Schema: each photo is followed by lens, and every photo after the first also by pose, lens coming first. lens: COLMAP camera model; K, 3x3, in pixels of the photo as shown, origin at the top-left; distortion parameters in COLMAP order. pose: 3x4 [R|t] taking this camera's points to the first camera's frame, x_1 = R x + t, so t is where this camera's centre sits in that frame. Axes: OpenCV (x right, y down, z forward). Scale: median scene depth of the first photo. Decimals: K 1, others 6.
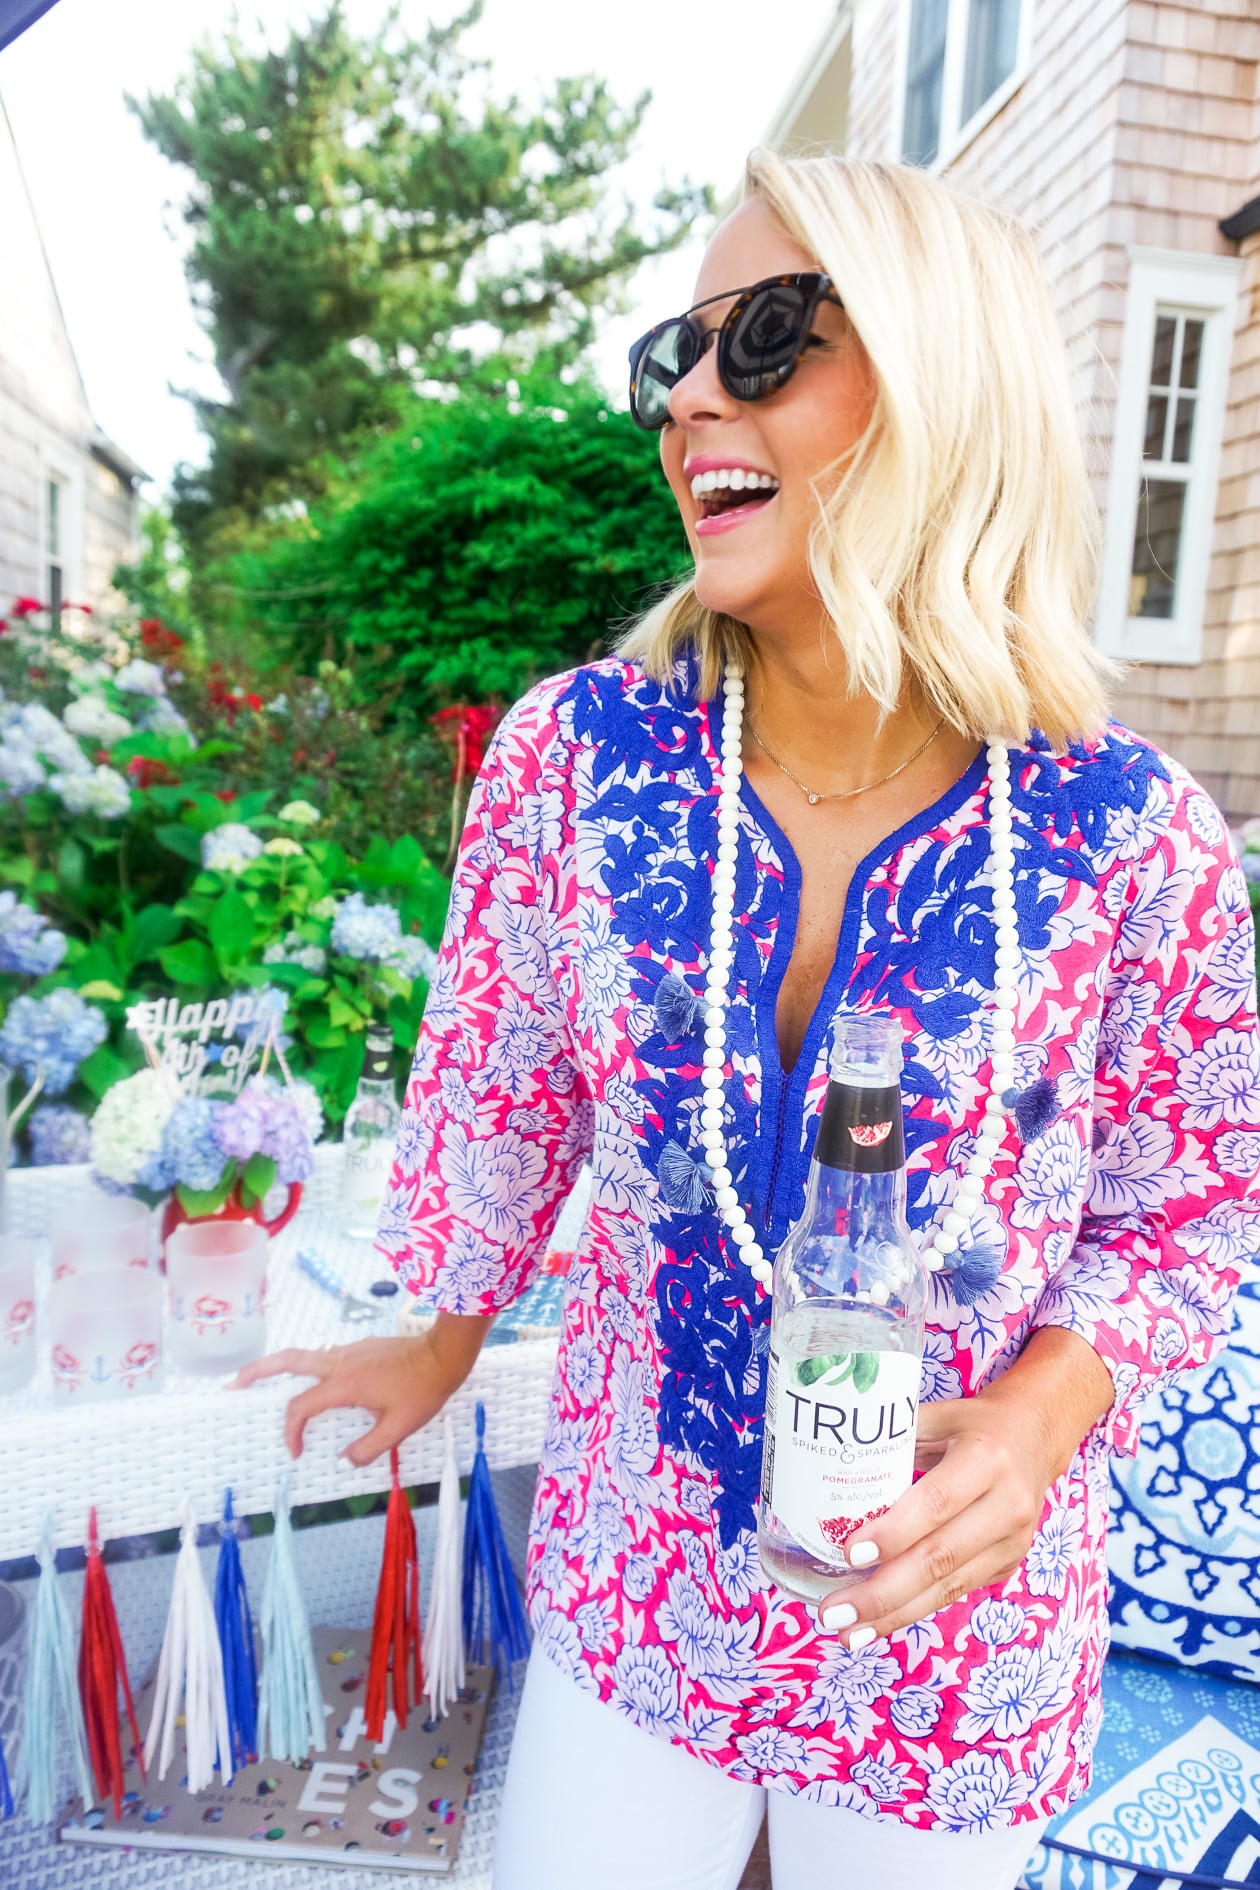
lens RADIAL K [[1274.7, 0, 619.5], [0, 1274.7, 940.5], [0, 0, 1]] dist [-0.050175, 0.044303]
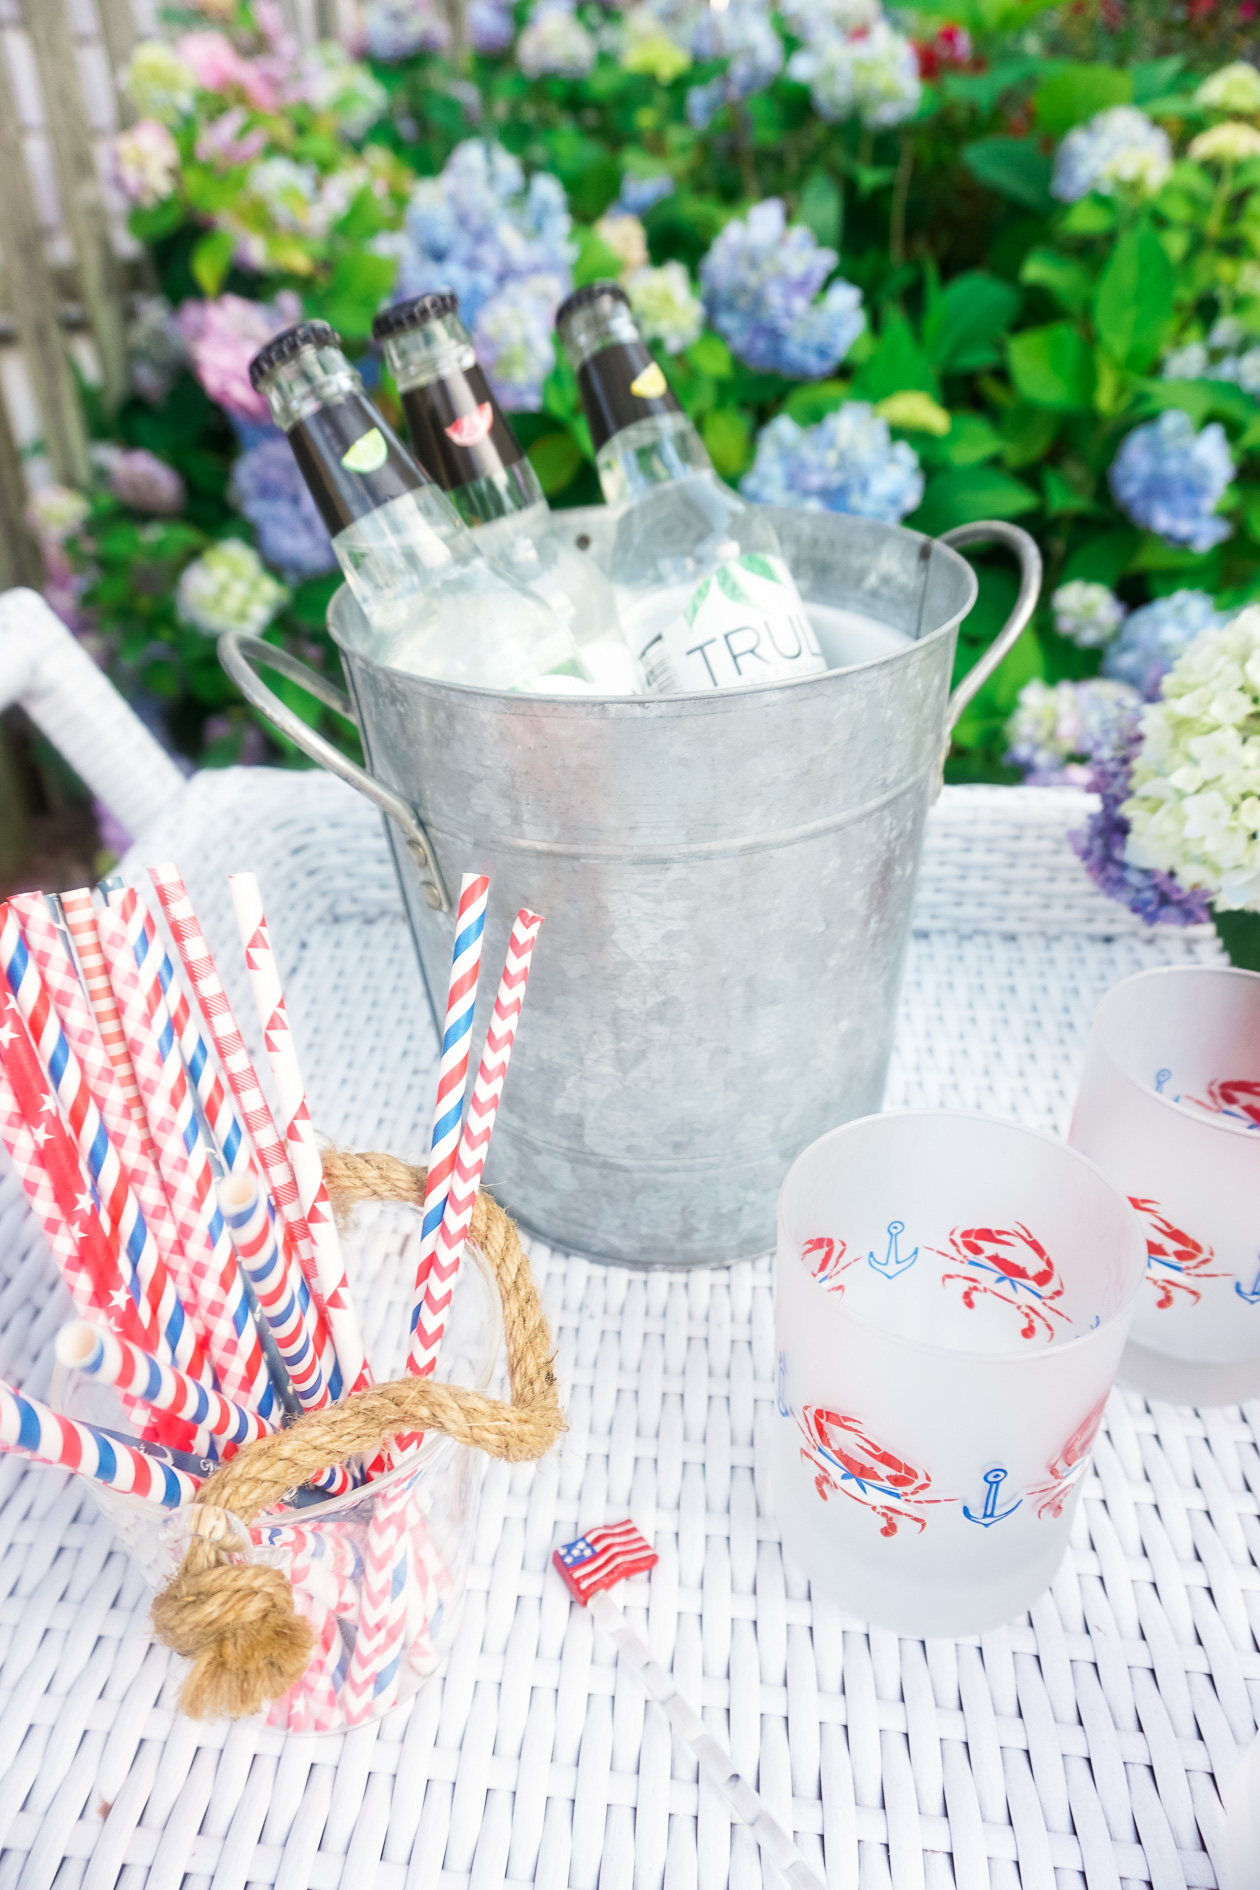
lens RADIAL K [[1274.7, 0, 634.0], [0, 1274.7, 953.9], [0, 0, 1]] dist [-0.050175, 0.044303]
pose [[0.900063, 0.185772, -0.394176, -0.230449], [-0.020769, 0.921833, 0.387030, 0.041278], [0.435264, -0.340165, 0.833566, 0.364843]]
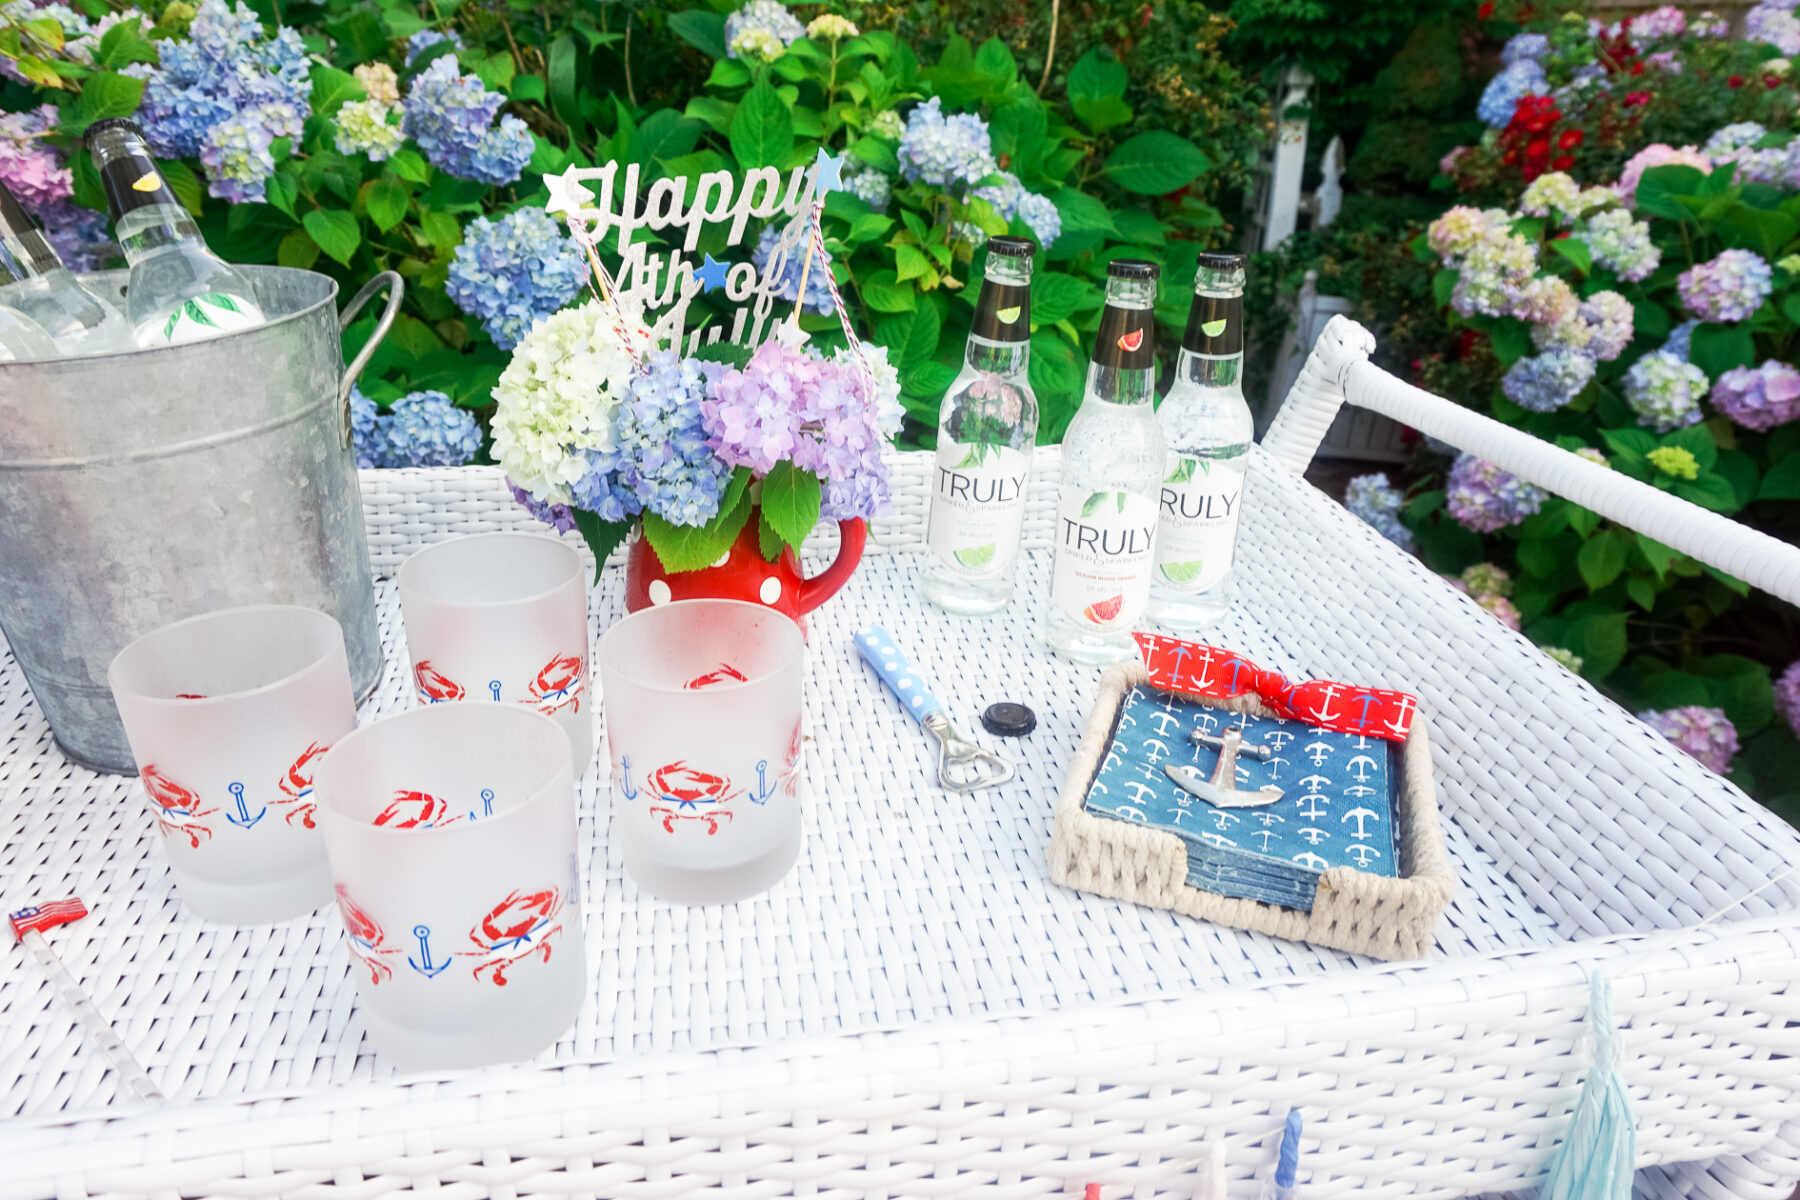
lens RADIAL K [[1214.0, 0, 899.4], [0, 1214.0, 594.6], [0, 0, 1]] dist [-0.050175, 0.044303]
pose [[0.979412, 0.078200, -0.186110, -0.082182], [-0.024028, 0.960527, 0.277146, 0.046207], [0.200437, -0.266968, 0.942631, 0.301988]]
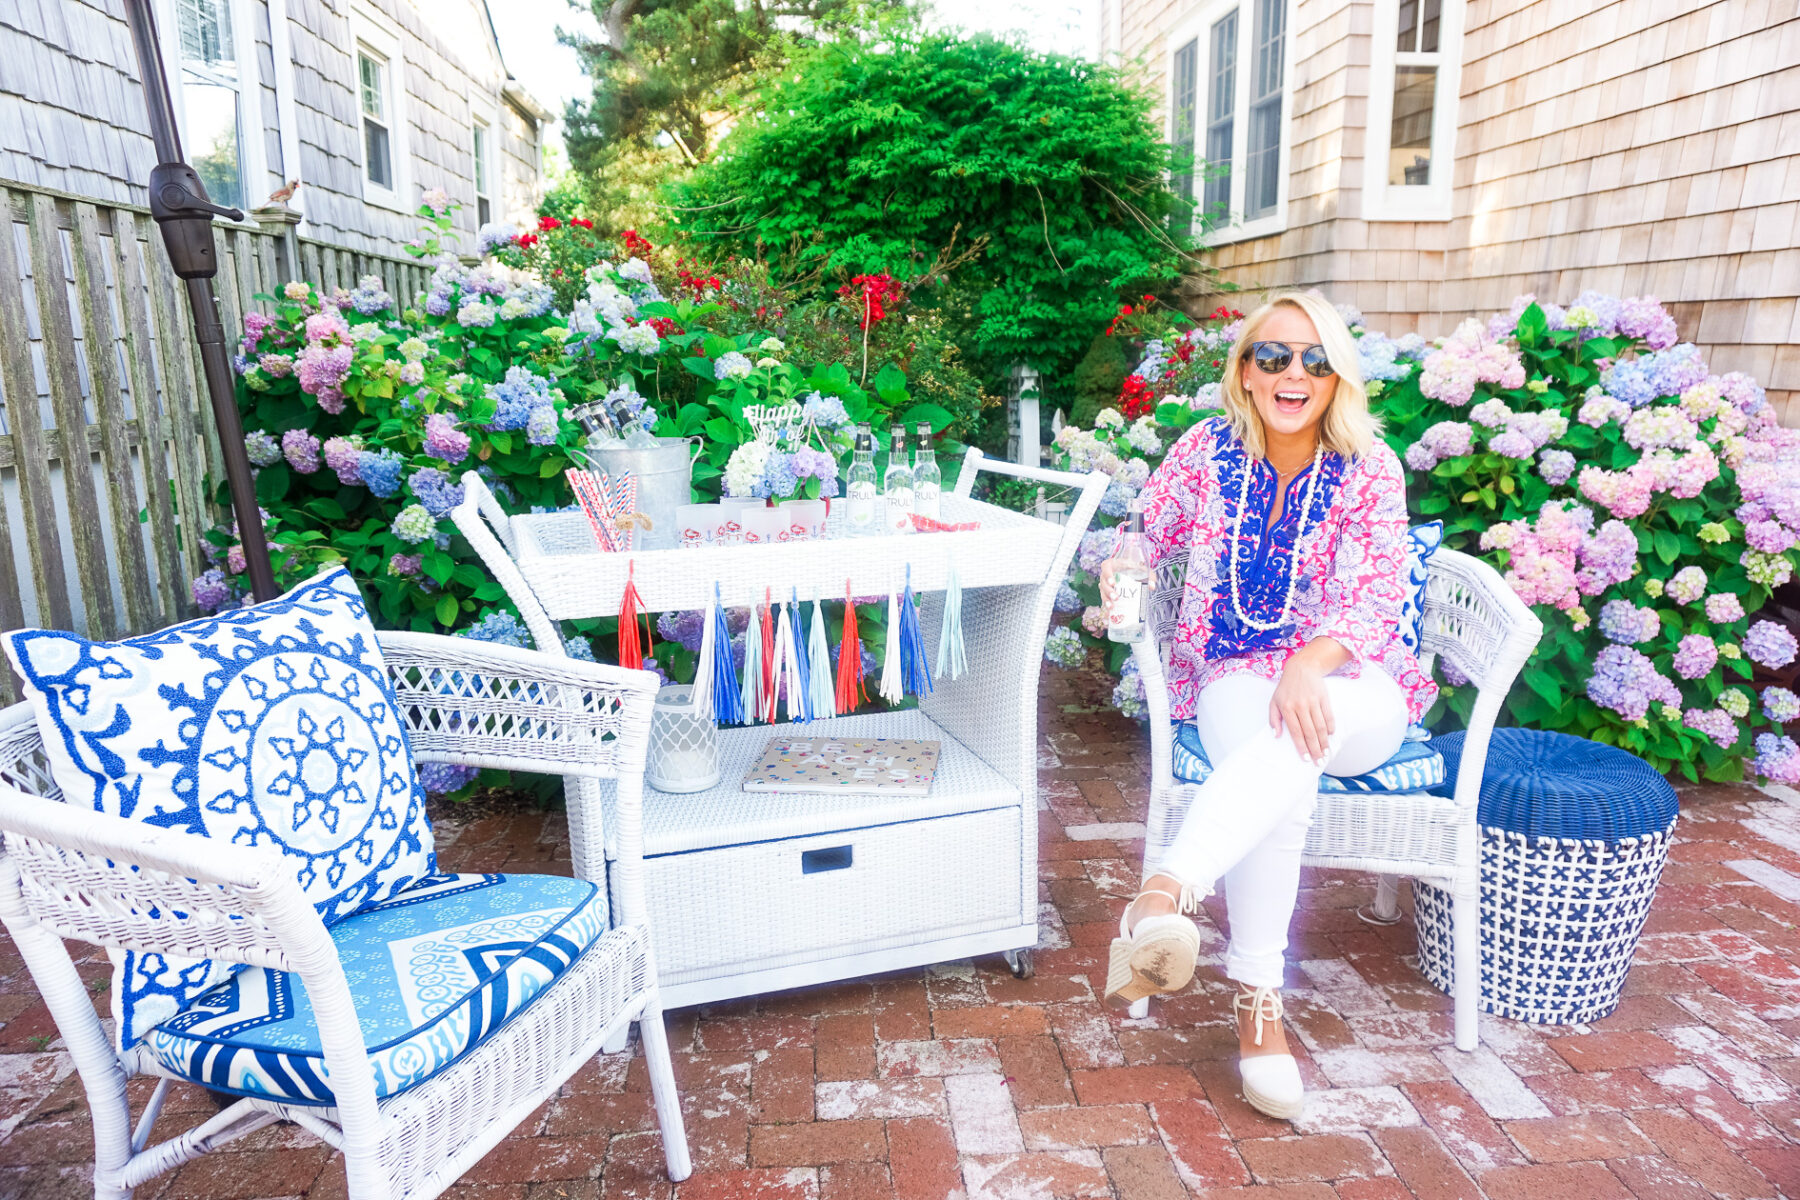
lens RADIAL K [[1214.0, 0, 889.4], [0, 1214.0, 590.3], [0, 0, 1]] dist [-0.050175, 0.044303]
pose [[0.996769, -0.038541, -0.070471, -0.021705], [0.041678, 0.998179, 0.043601, 0.155154], [0.068662, -0.046398, 0.996560, -0.513673]]
